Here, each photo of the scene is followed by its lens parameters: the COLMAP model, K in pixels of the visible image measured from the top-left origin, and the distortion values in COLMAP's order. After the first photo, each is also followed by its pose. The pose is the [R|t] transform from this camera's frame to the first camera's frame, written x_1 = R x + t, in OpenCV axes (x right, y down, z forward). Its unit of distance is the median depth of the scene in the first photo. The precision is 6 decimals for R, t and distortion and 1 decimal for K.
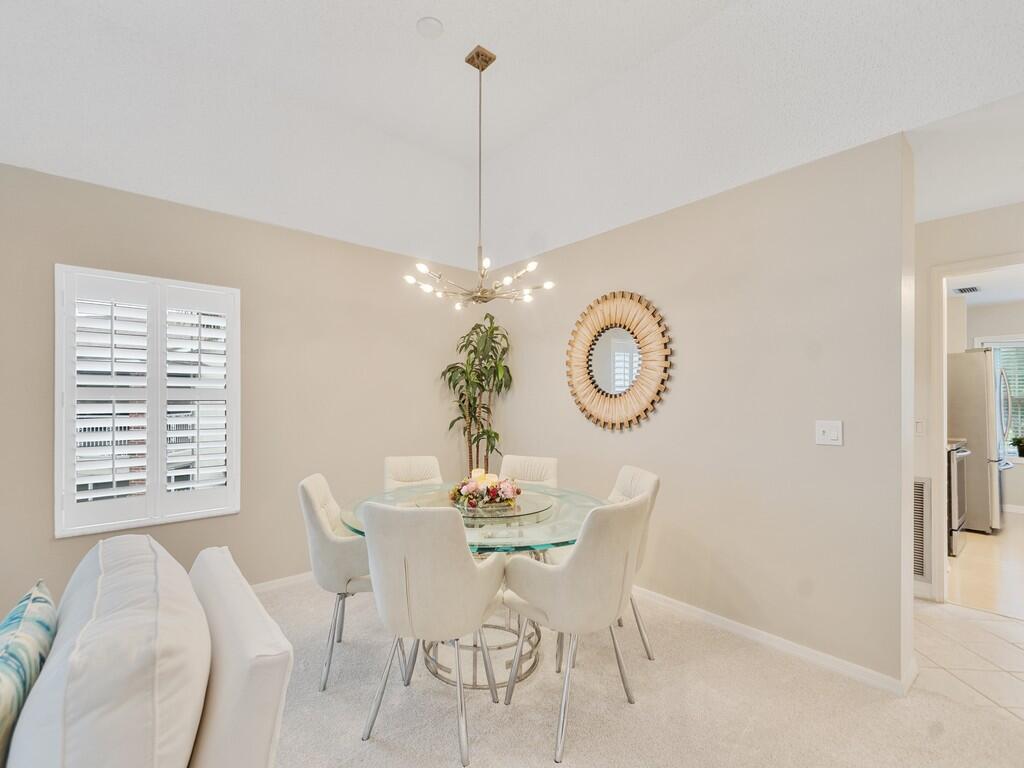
lens RADIAL K [[456.7, 0, 516.7], [0, 456.7, 395.1], [0, 0, 1]] dist [0.003230, -0.001700]
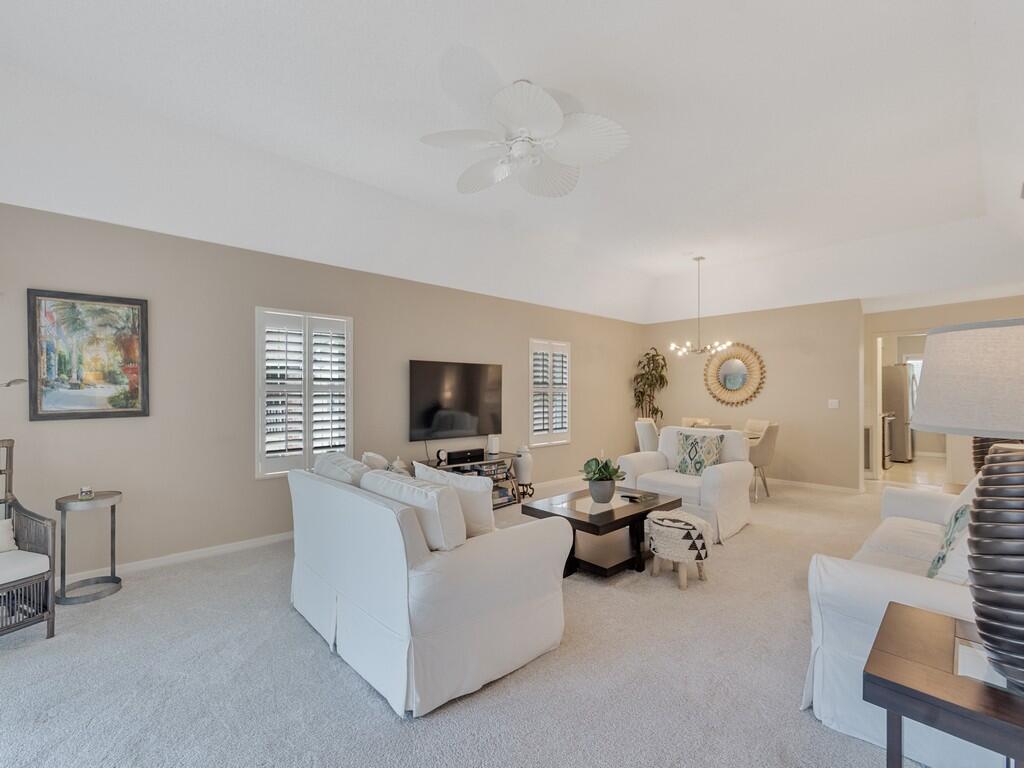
lens RADIAL K [[456.7, 0, 514.2], [0, 456.7, 392.7], [0, 0, 1]] dist [0.003230, -0.001700]
pose [[0.999061, -0.005866, 0.042929, -0.858311], [0.005473, 0.999942, 0.009261, -0.010985], [-0.042981, -0.009017, 0.999035, -1.057510]]
